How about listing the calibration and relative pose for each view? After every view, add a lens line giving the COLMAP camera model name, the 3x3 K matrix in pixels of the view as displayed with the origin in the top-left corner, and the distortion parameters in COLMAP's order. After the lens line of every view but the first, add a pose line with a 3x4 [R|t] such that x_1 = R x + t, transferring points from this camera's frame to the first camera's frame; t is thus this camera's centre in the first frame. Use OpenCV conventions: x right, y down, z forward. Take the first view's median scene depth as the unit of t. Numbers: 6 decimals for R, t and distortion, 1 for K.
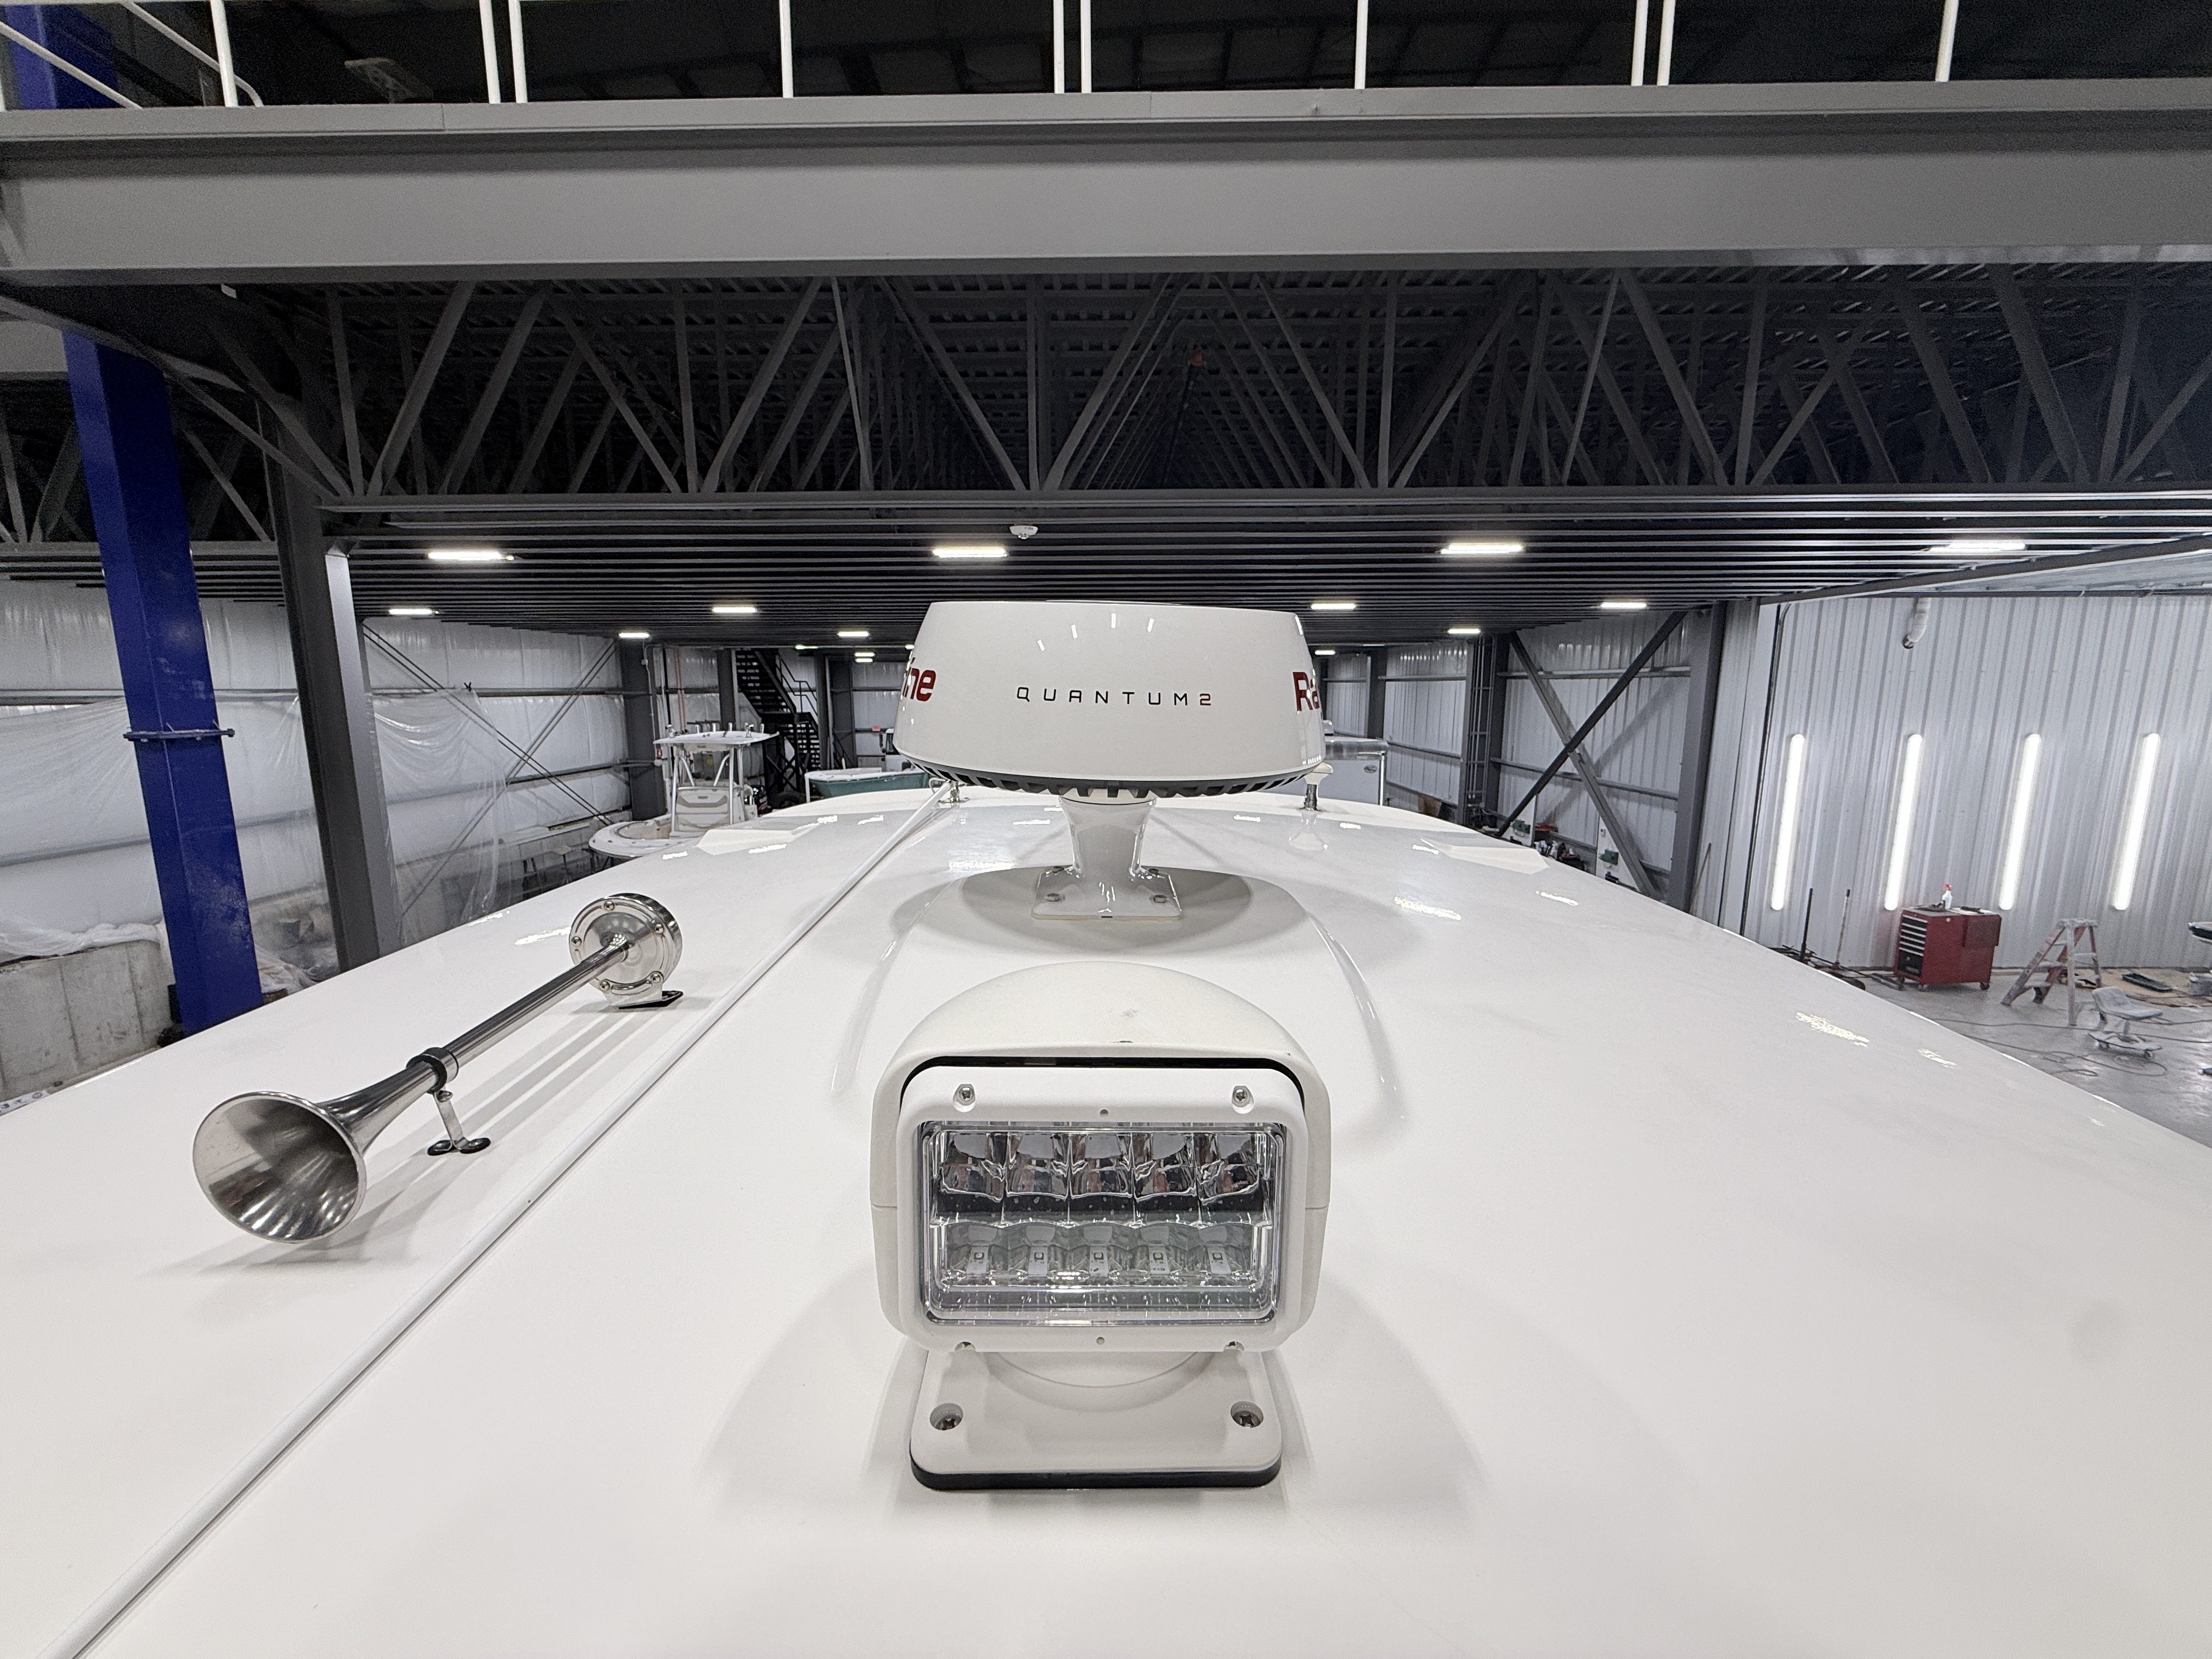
lens RADIAL K [[877.9, 0, 1101.6], [0, 877.9, 827.3], [0, 0, 1]] dist [0.001380, -0.000307]
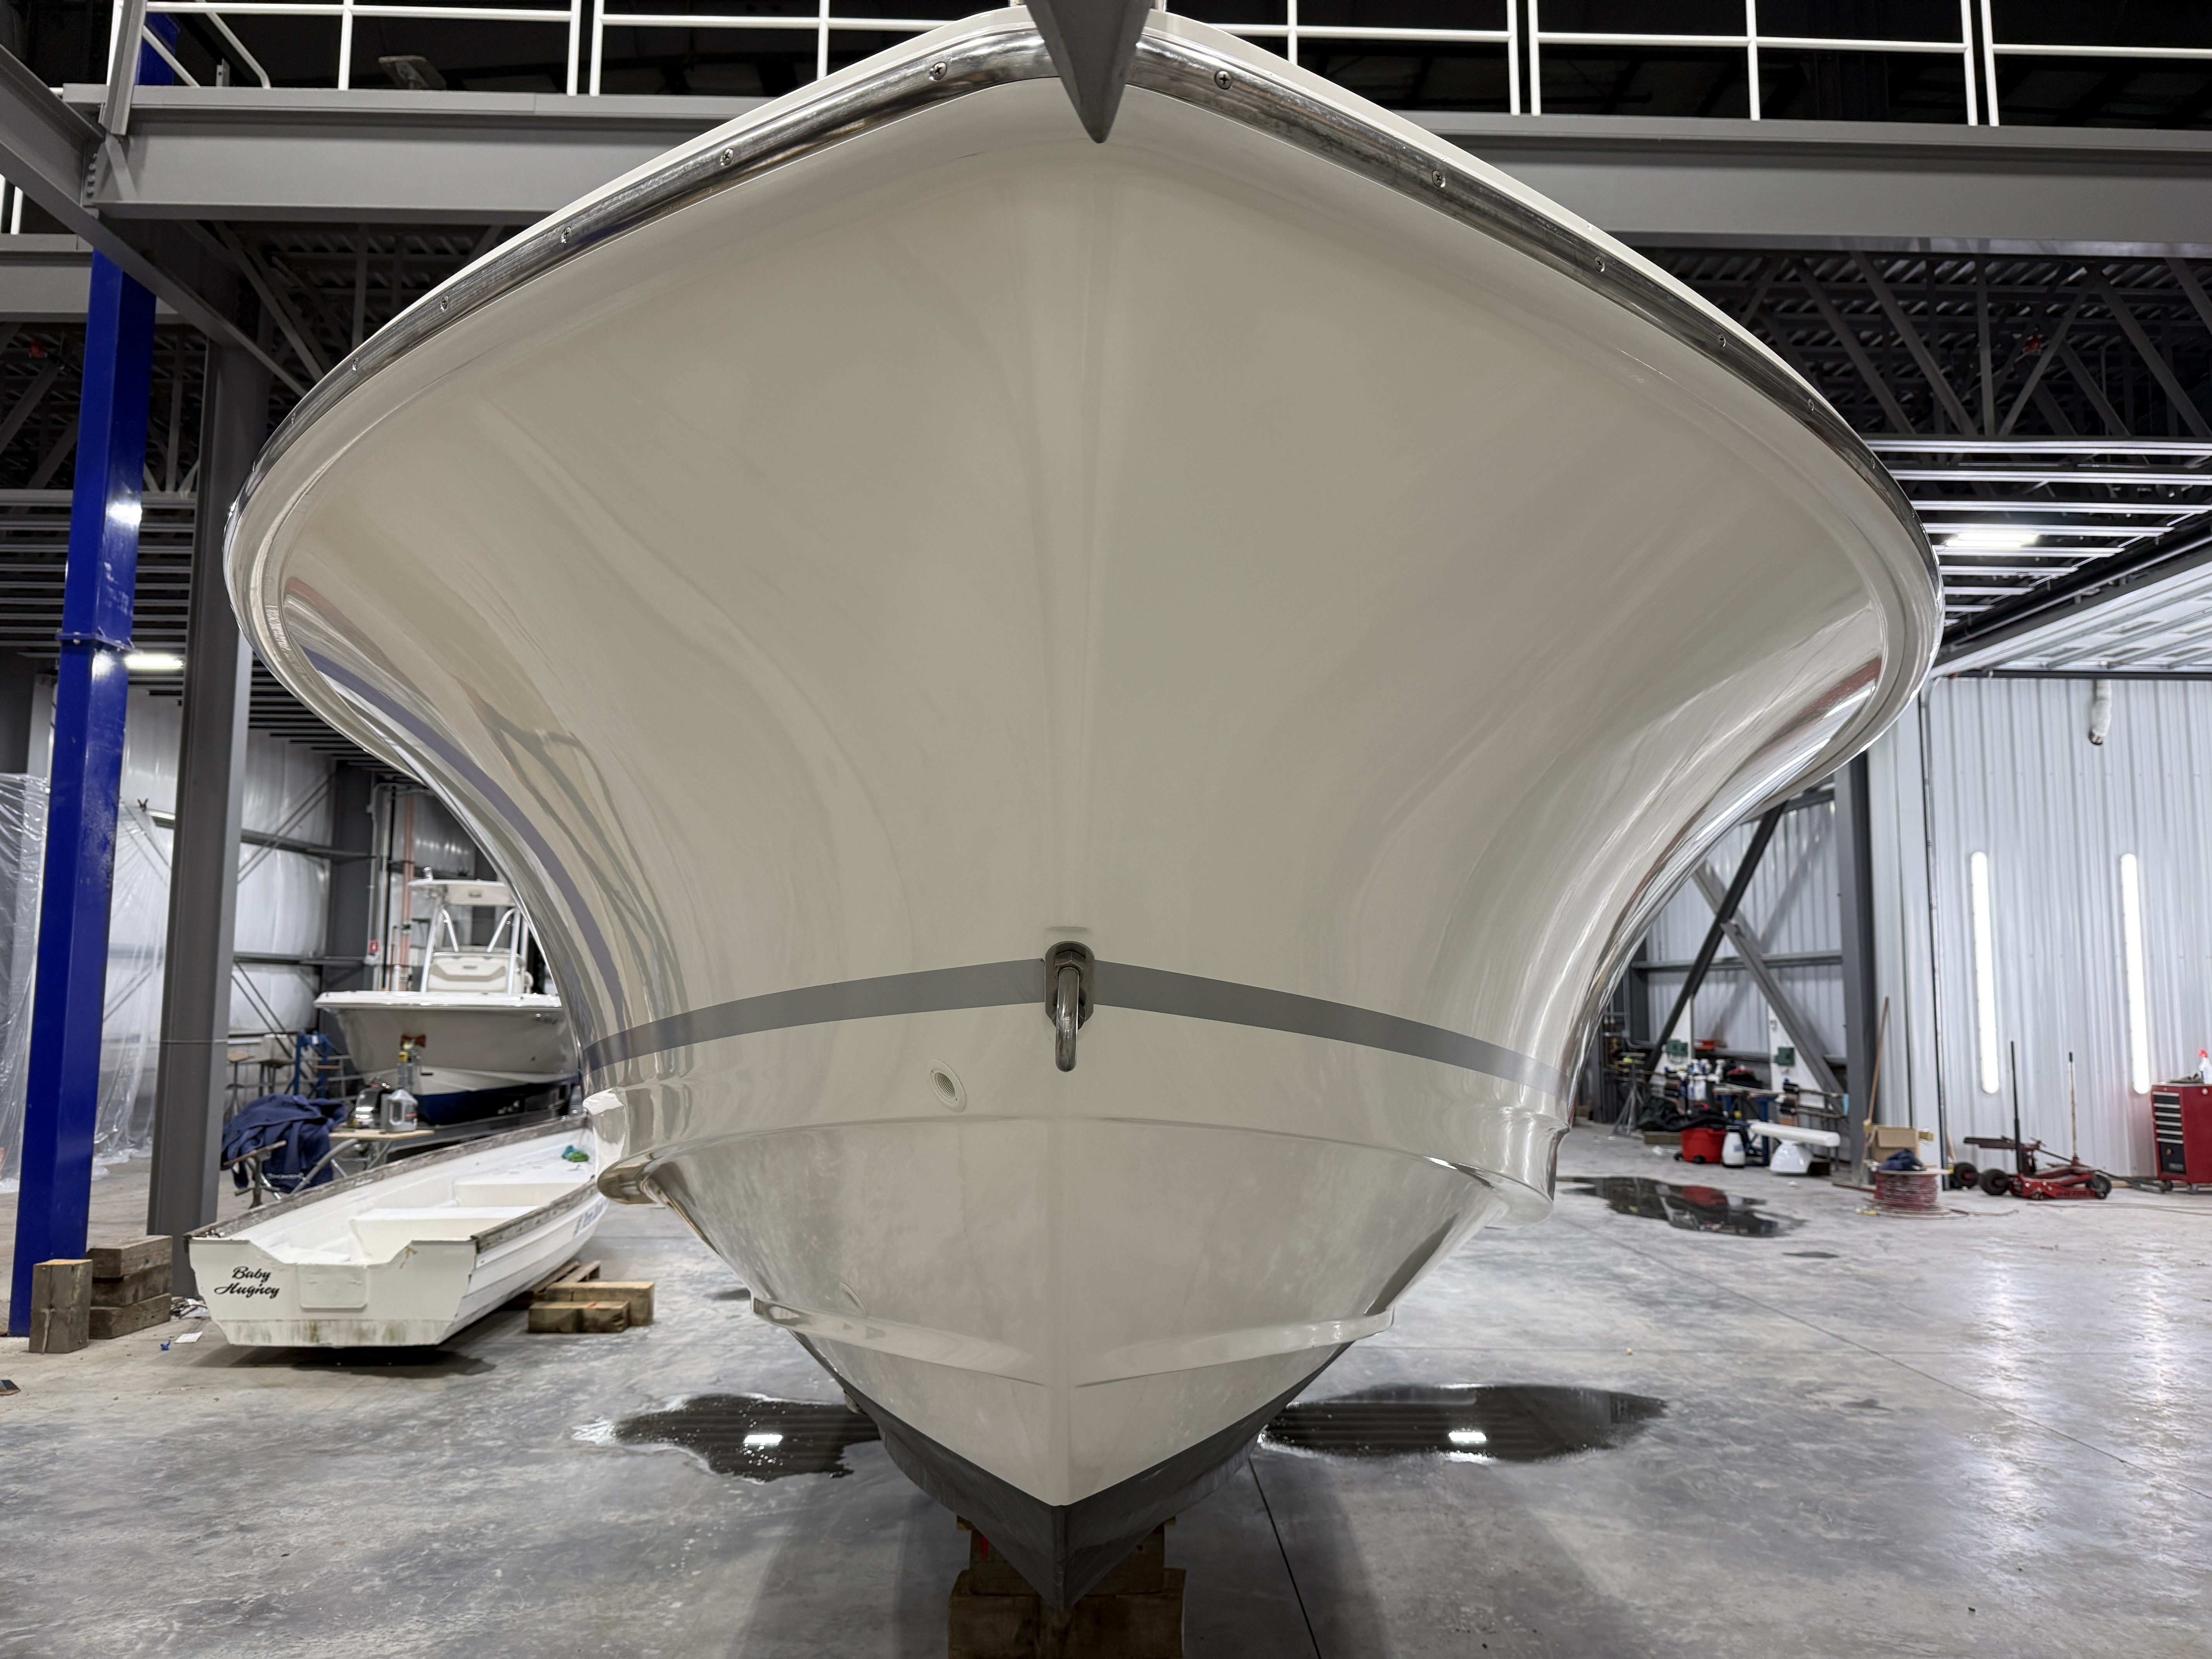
lens RADIAL K [[1564.1, 0, 1107.4], [0, 1564.1, 841.0], [0, 0, 1]] dist [-0.000844, 0.005461]
pose [[0.999172, 0.015489, 0.037622, -0.008786], [-0.005254, 0.966078, -0.258198, 0.189949], [-0.040345, 0.257786, 0.965359, -0.222083]]
